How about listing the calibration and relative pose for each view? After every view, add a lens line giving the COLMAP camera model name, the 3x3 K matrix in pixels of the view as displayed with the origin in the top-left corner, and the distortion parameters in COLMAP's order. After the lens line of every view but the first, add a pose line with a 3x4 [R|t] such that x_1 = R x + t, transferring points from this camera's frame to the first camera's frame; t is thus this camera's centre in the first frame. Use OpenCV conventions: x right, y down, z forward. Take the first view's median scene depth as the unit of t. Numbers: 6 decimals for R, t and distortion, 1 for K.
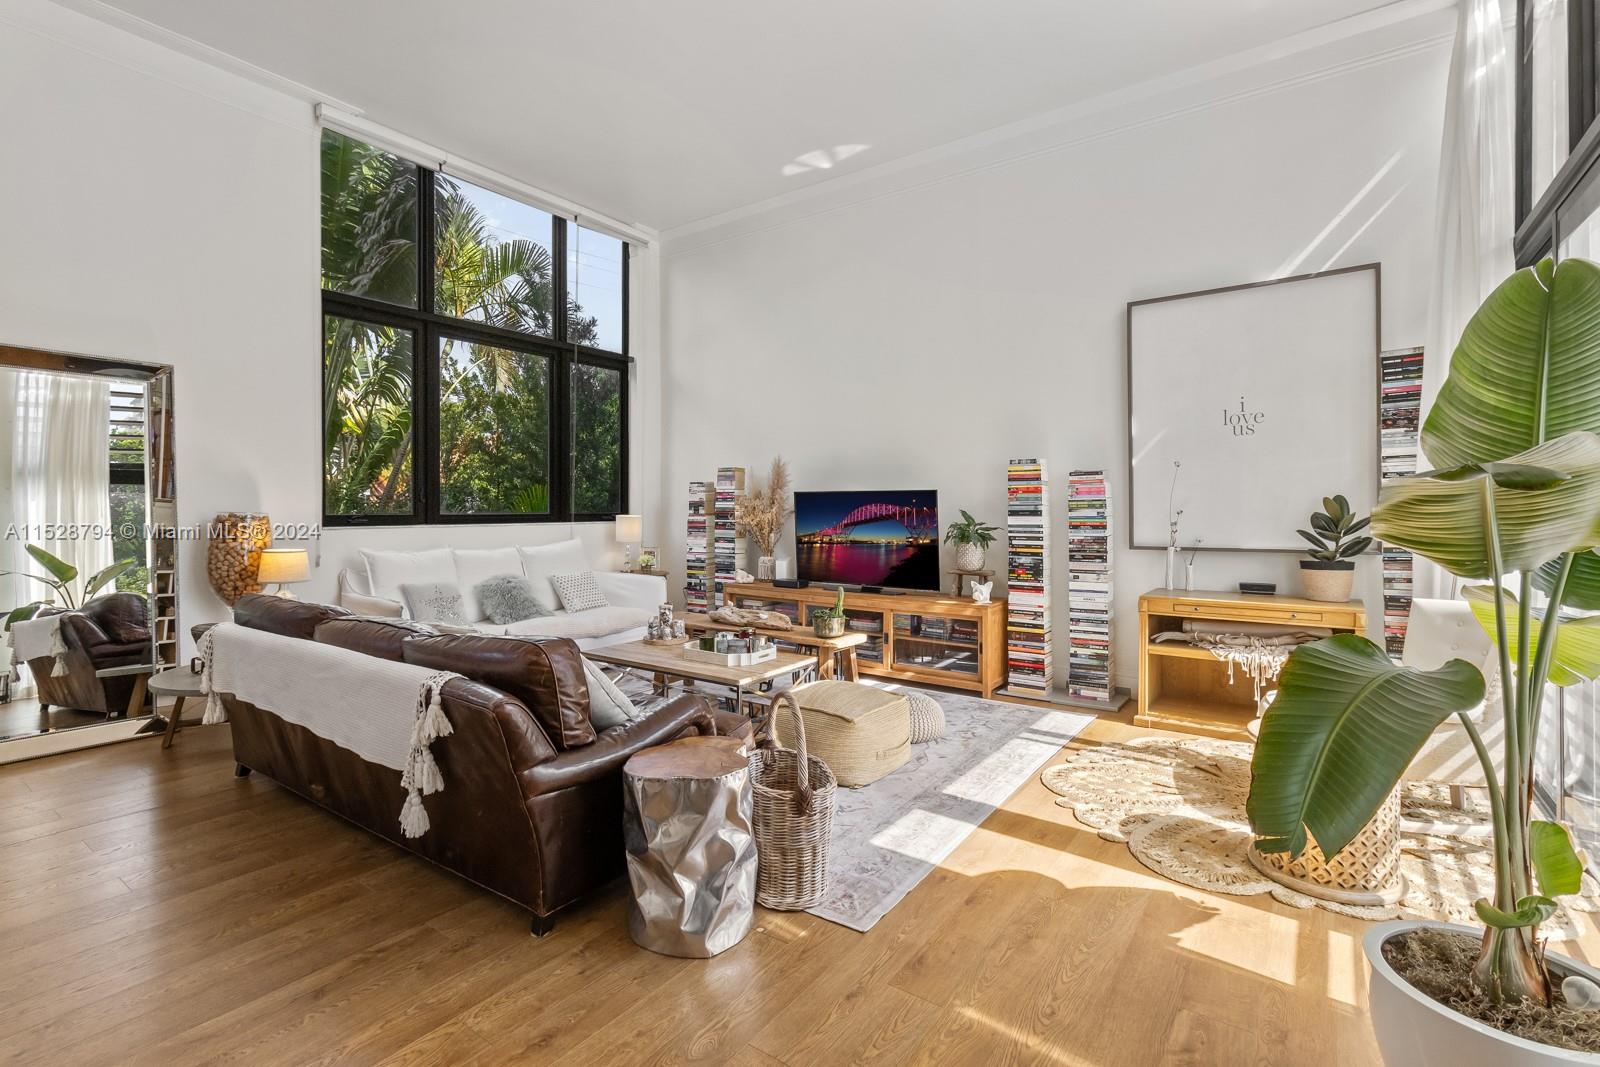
lens RADIAL K [[744.4, 0, 790.5], [0, 744.4, 516.5], [0, 0, 1]] dist [0.002969, 0.001386]
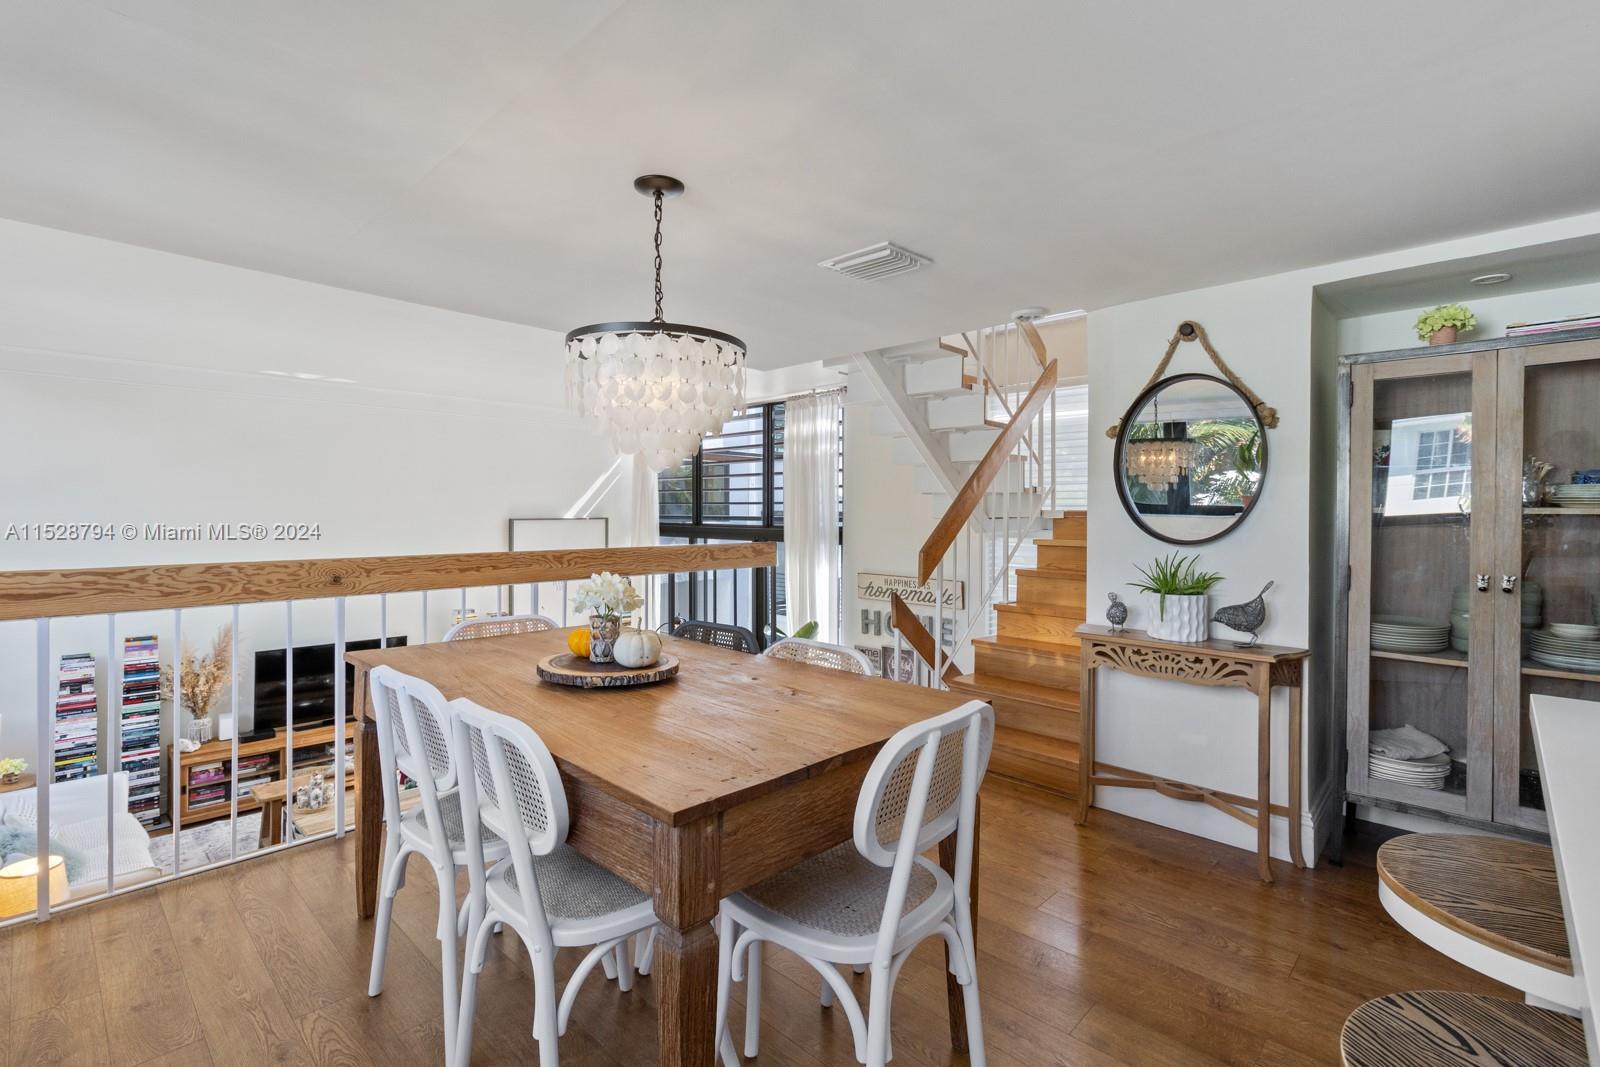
lens RADIAL K [[744.4, 0, 792.8], [0, 744.4, 512.4], [0, 0, 1]] dist [0.002969, 0.001386]
pose [[0.137567, -0.001421, 0.990491, -1.186313], [0.006806, 0.999977, 0.000489, -0.284132], [-0.990469, 0.006674, 0.137574, 0.070985]]
